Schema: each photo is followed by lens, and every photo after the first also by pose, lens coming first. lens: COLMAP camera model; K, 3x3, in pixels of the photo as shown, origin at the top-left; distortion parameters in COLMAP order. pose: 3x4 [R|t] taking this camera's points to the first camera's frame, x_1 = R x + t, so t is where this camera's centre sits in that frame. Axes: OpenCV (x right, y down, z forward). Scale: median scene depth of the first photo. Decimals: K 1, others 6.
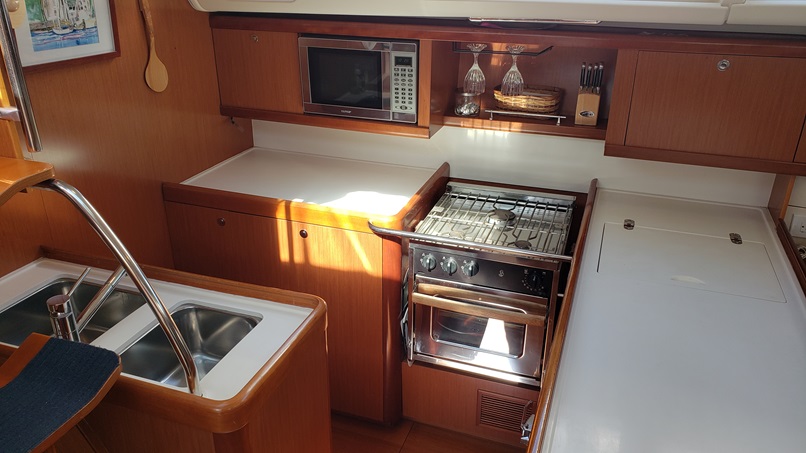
lens RADIAL K [[608.7, 0, 403.0], [0, 608.7, 226.5], [0, 0, 1]] dist [-0.000921, -0.000662]
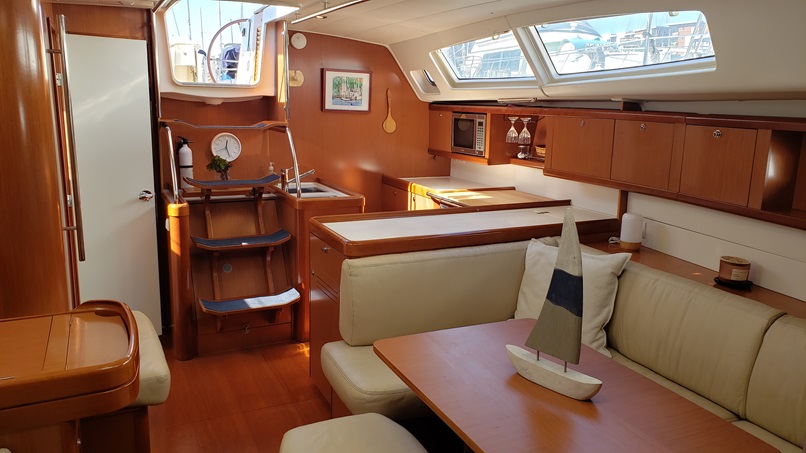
lens RADIAL K [[608.7, 0, 403.0], [0, 608.7, 226.5], [0, 0, 1]] dist [-0.000921, -0.000662]
pose [[0.718051, 0.157055, -0.678039, 1.193886], [-0.306701, 0.945919, -0.105695, 0.322364], [0.624770, 0.283849, 0.727387, -0.484392]]
